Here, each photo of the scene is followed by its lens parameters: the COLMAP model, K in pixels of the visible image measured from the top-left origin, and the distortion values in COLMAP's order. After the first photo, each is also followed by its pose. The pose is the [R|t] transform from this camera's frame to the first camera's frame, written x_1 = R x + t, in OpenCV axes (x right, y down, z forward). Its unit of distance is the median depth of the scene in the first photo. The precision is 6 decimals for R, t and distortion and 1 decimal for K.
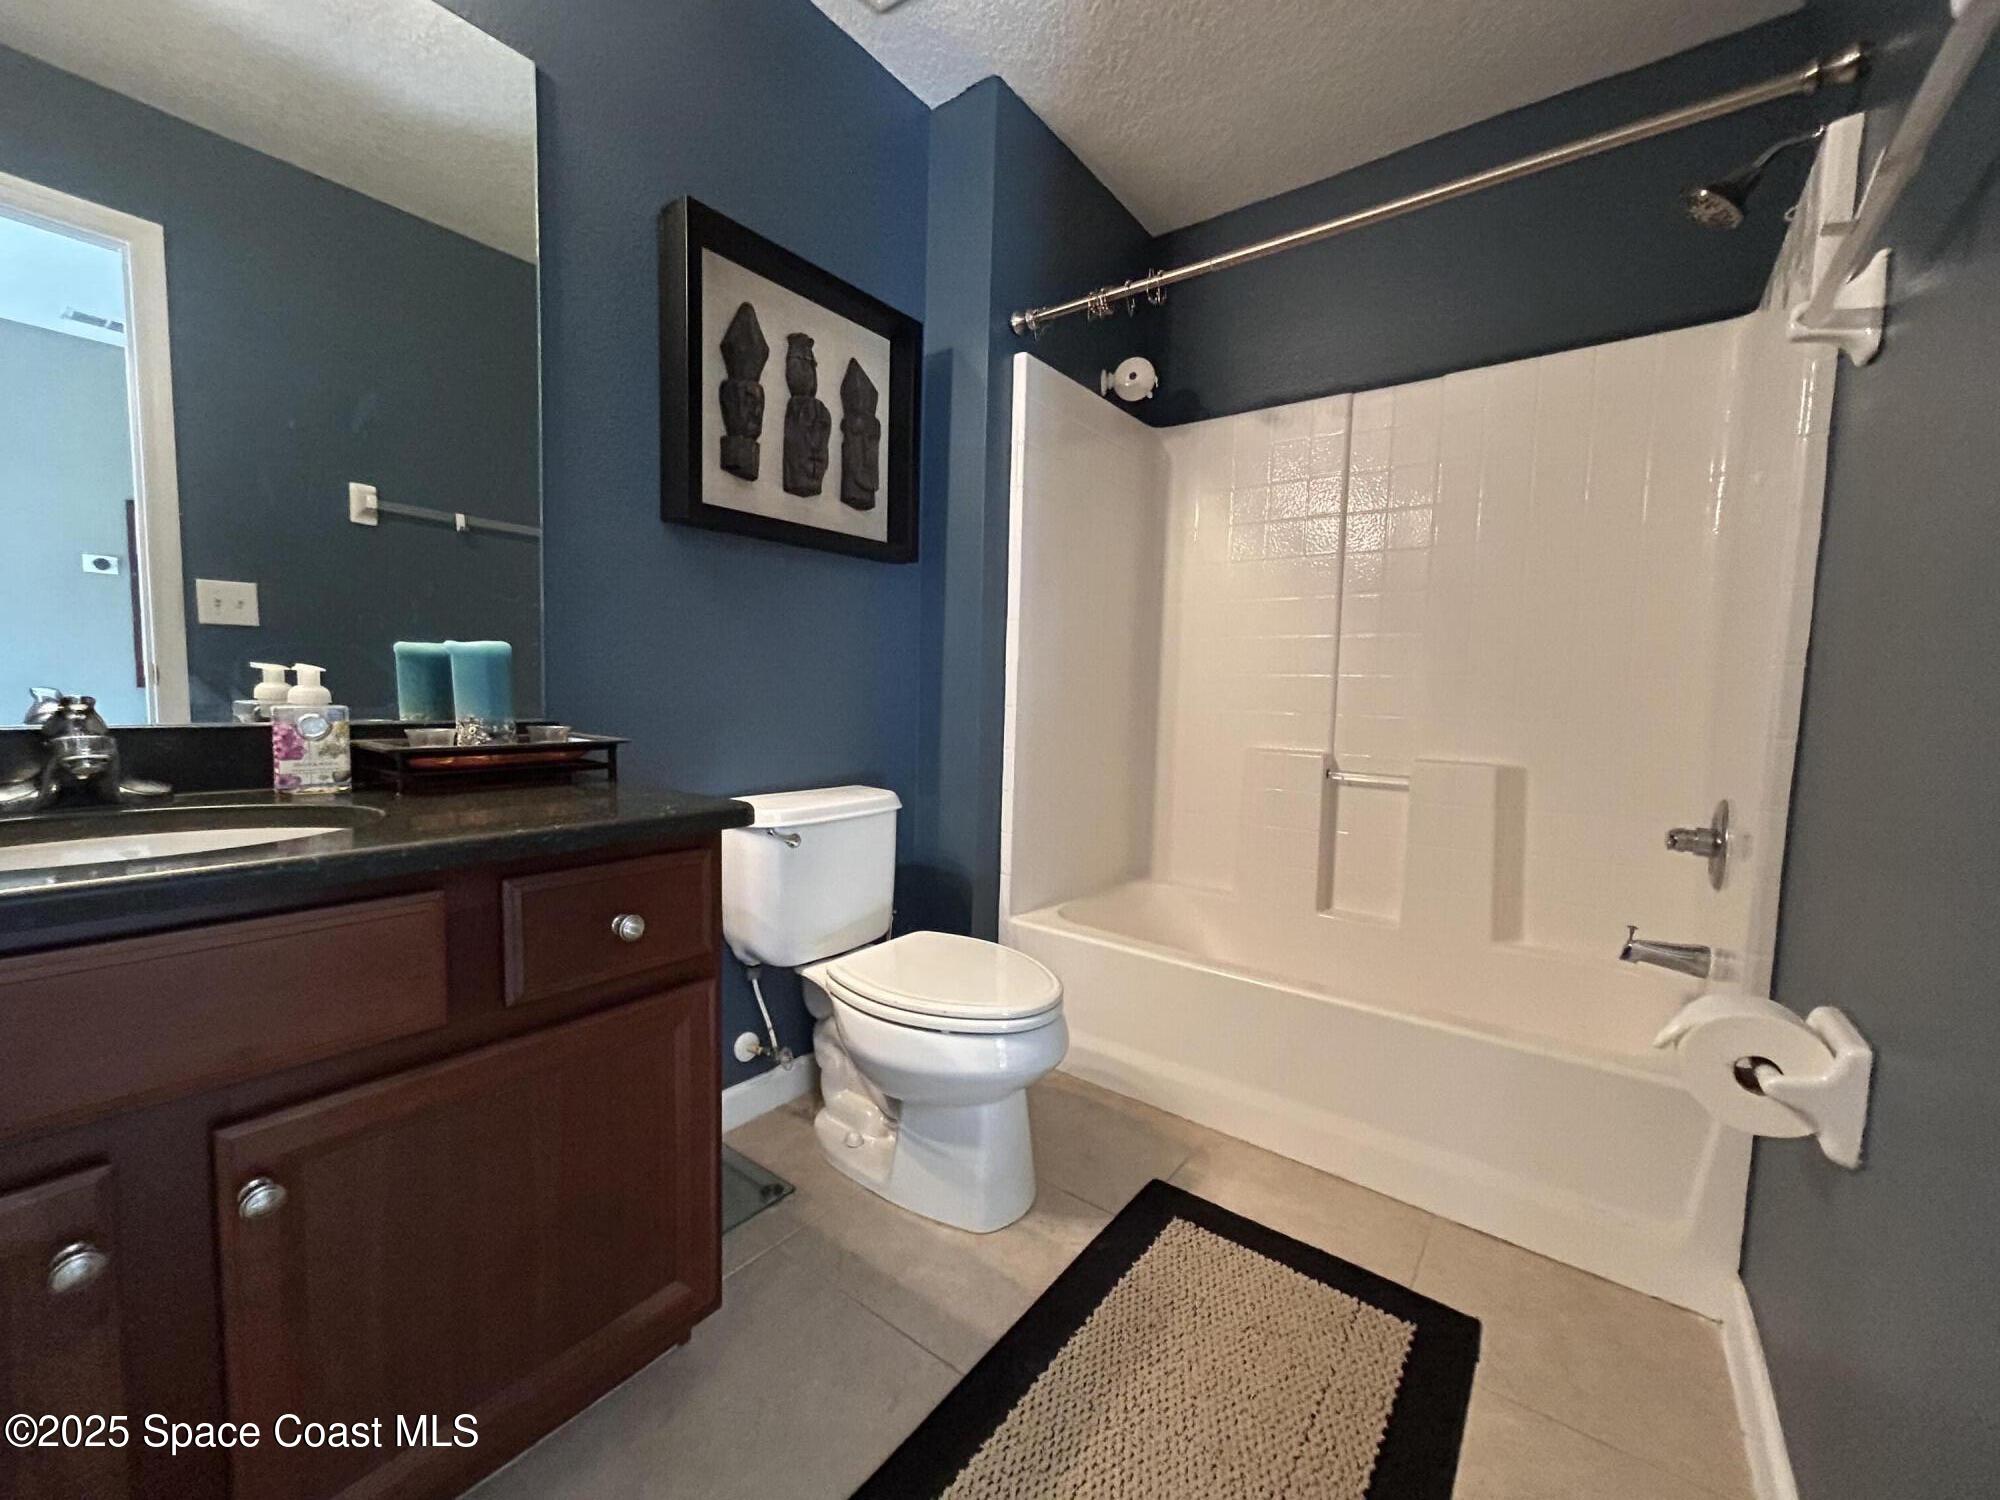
lens RADIAL K [[801.9, 0, 1008.2], [0, 801.9, 751.1], [0, 0, 1]] dist [0.000714, 0.001105]
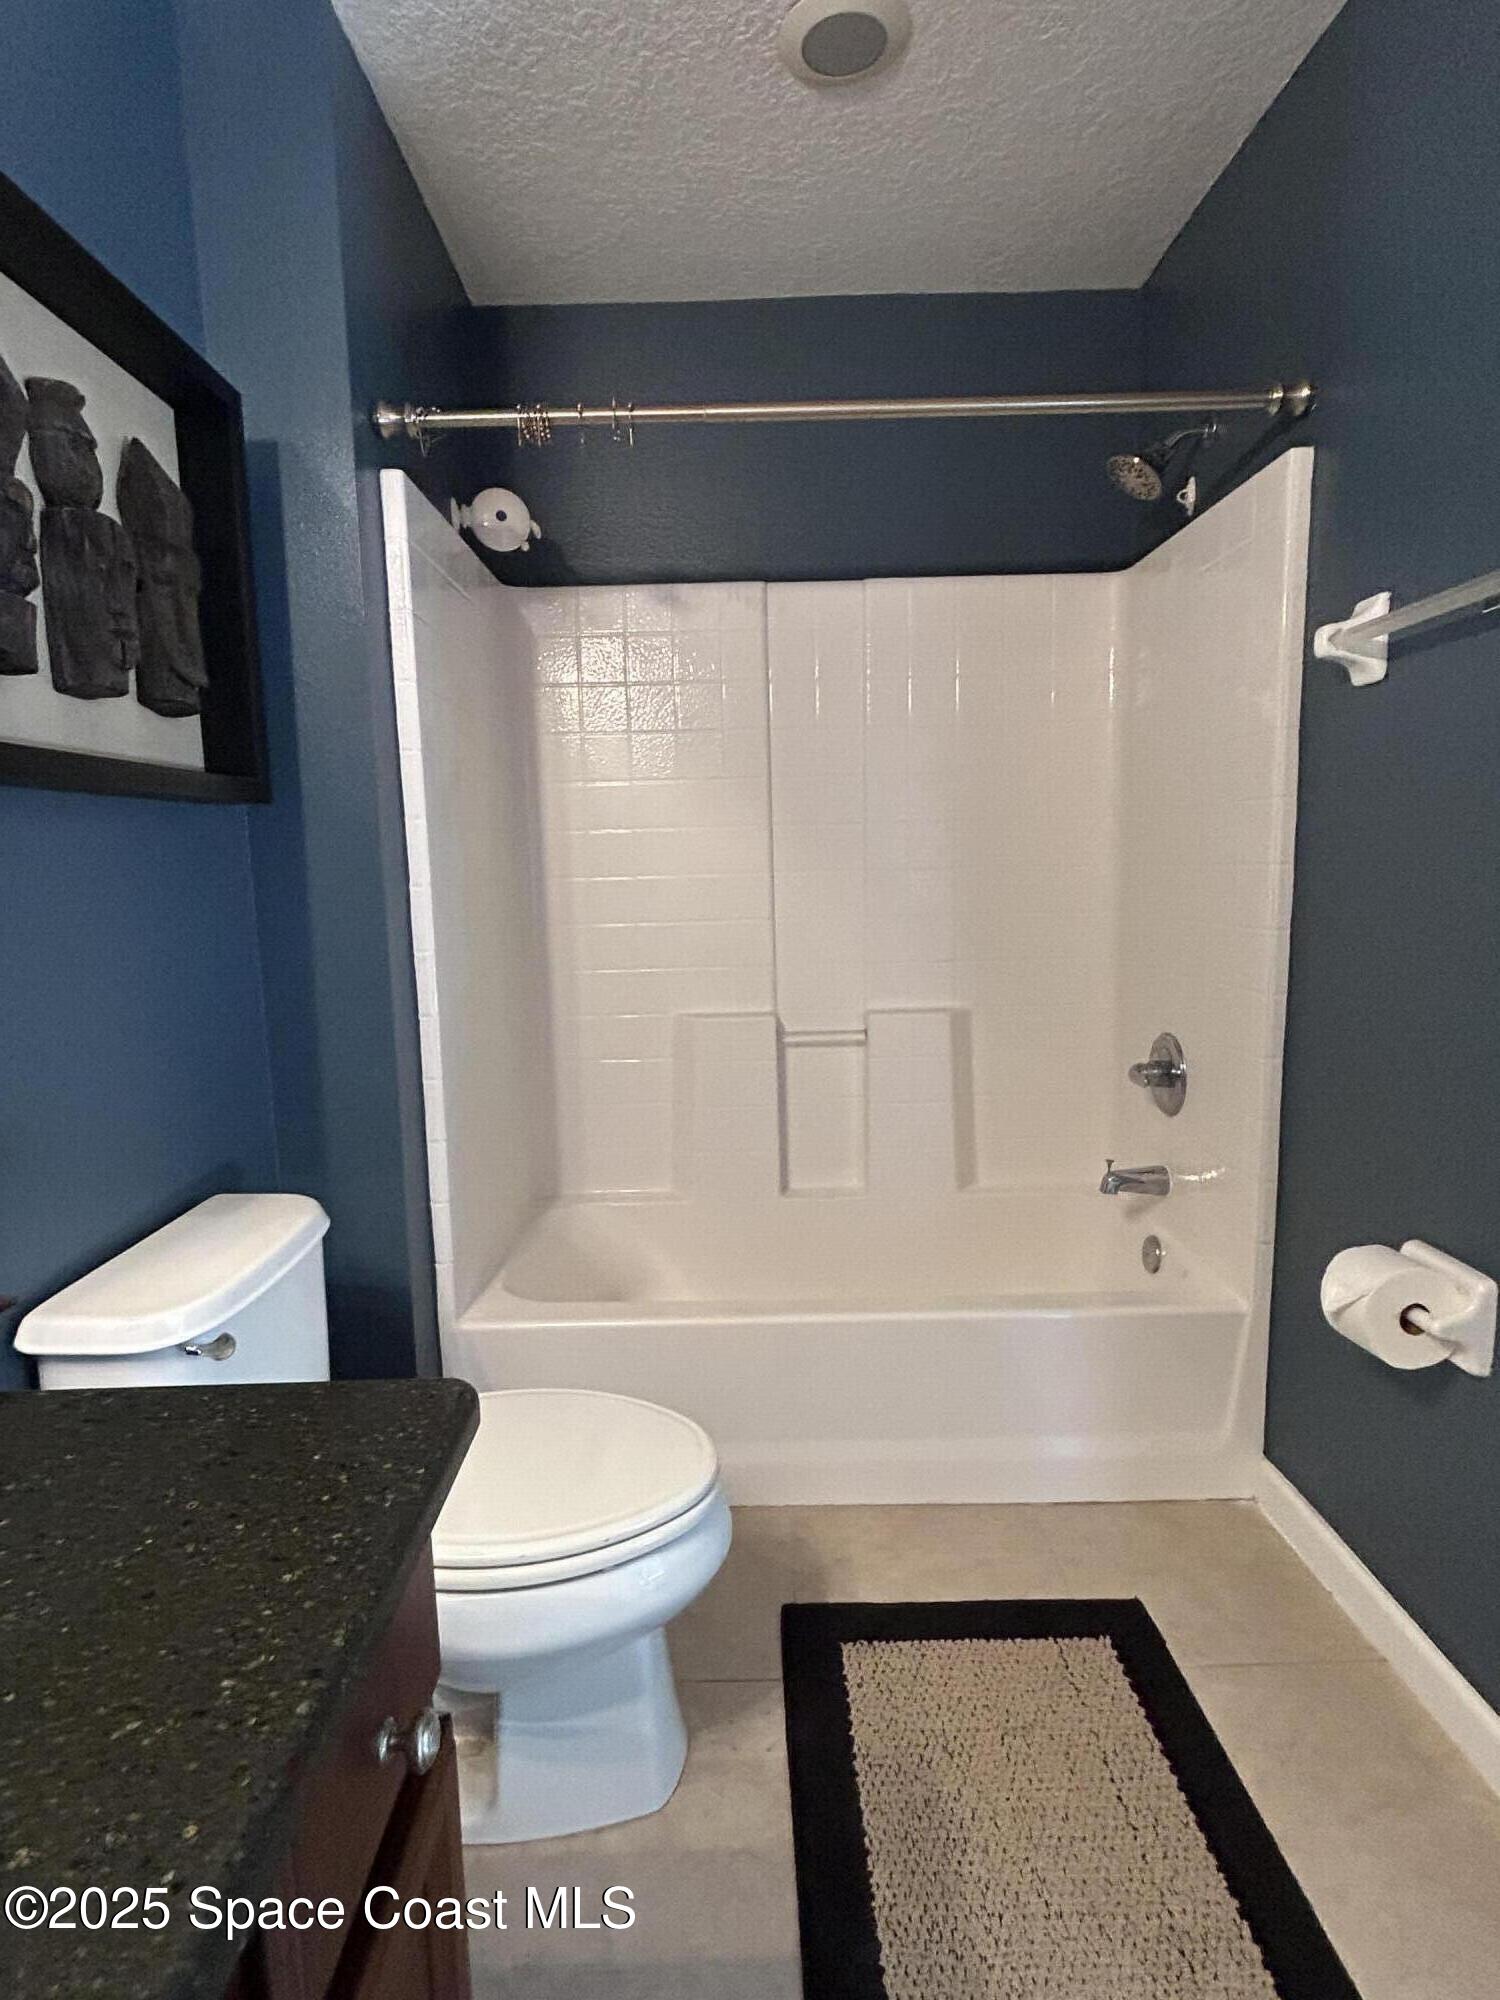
lens RADIAL K [[1006.8, 0, 744.7], [0, 1006.8, 997.2], [0, 0, 1]] dist [0.000404, 0.001844]
pose [[0.795042, -0.128902, 0.592699, -0.327530], [0.093797, 0.991531, 0.089822, -0.143082], [-0.599258, -0.015819, 0.800400, 0.209902]]
